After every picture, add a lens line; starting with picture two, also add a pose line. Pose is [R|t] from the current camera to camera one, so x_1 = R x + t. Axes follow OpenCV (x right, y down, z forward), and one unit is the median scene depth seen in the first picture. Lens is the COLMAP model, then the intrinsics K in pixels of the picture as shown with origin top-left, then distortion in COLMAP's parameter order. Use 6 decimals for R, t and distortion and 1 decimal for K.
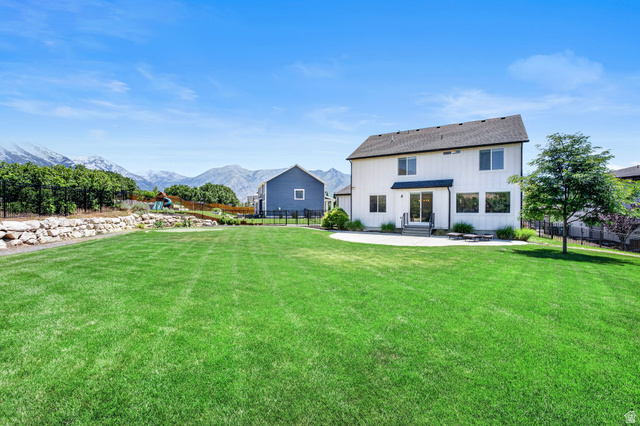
lens RADIAL K [[279.3, 0, 319.0], [0, 279.3, 211.8], [0, 0, 1]] dist [-0.012349, 0.000427]
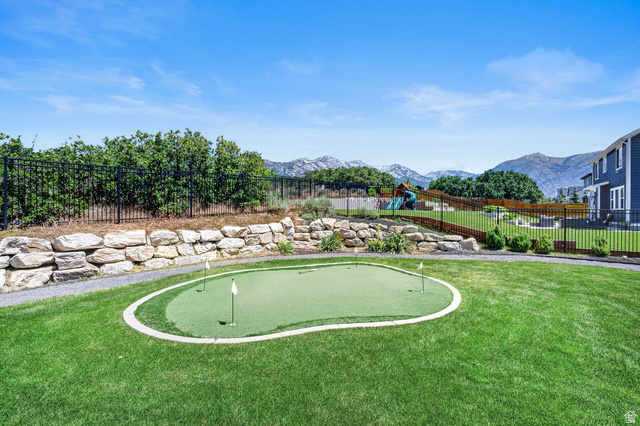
lens RADIAL K [[279.3, 0, 319.0], [0, 279.3, 209.7], [0, 0, 1]] dist [-0.012349, 0.000427]
pose [[0.576378, -0.003972, -0.817174, -0.115467], [0.000895, 0.999991, -0.004229, -0.003594], [0.817183, 0.001706, 0.576376, 0.386410]]
